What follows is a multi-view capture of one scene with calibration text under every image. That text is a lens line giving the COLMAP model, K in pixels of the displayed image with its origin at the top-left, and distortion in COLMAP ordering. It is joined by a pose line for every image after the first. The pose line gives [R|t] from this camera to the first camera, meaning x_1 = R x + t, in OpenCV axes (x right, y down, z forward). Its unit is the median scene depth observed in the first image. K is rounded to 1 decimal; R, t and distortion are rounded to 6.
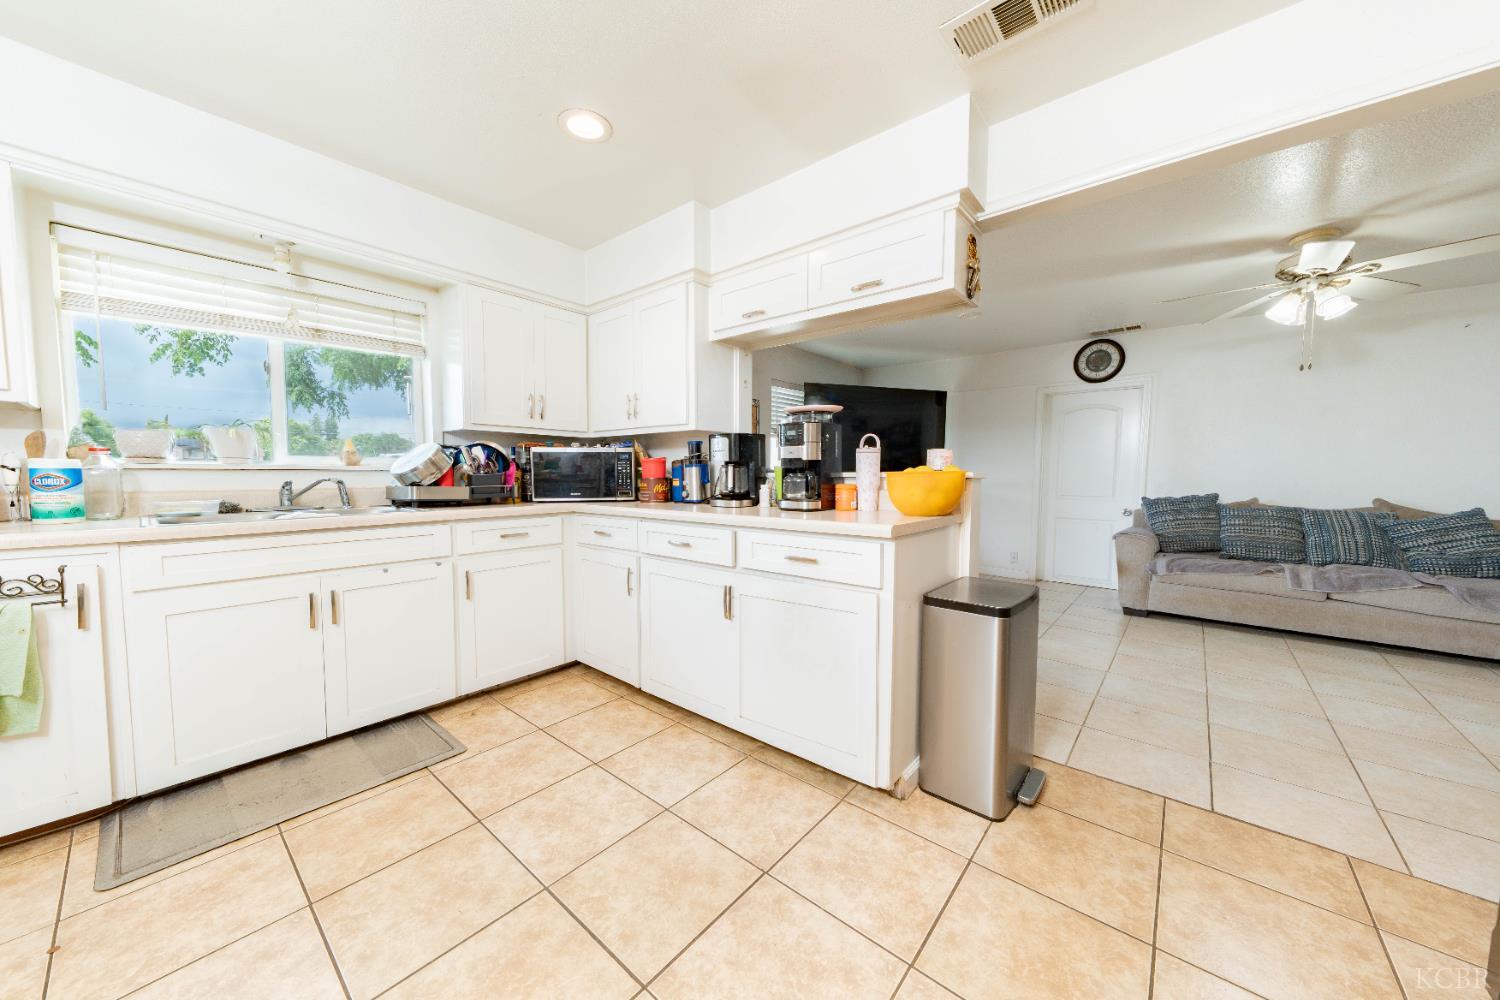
lens RADIAL K [[513.0, 0, 750.0], [0, 513.0, 500.0], [0, 0, 1]] dist [0.000329, -0.000060]
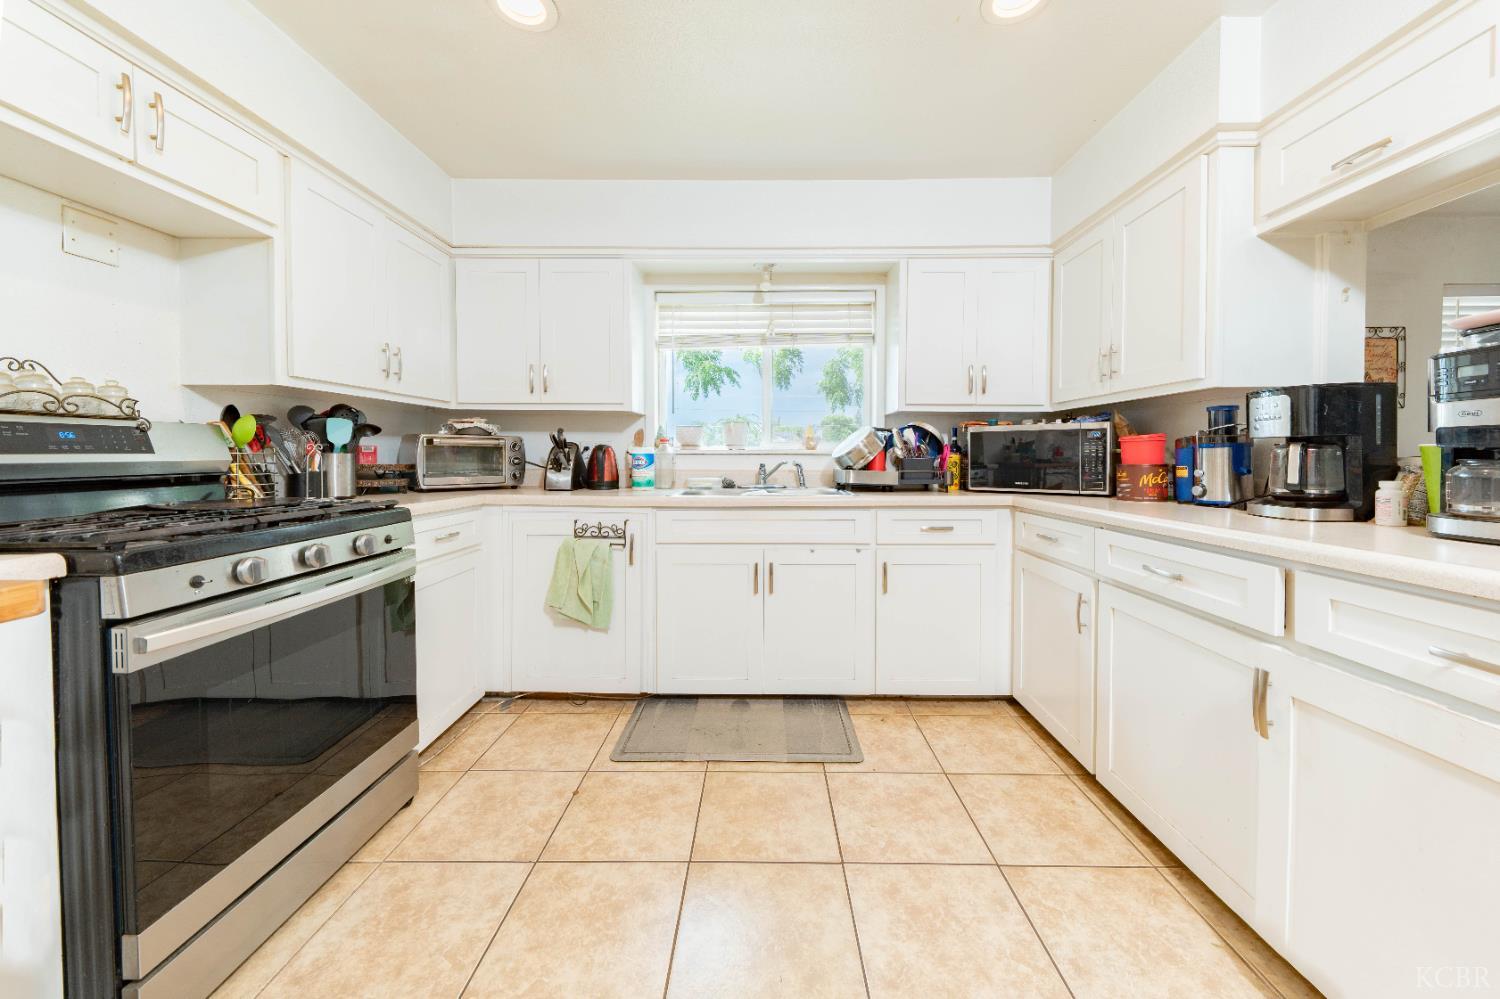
lens RADIAL K [[525.7, 0, 756.4], [0, 525.7, 465.2], [0, 0, 1]] dist [0.014699, -0.006627]
pose [[0.634361, 0.014199, -0.772906, 0.035913], [-0.040959, 0.999044, -0.015264, -0.012453], [0.771951, 0.041341, 0.634336, 0.194444]]
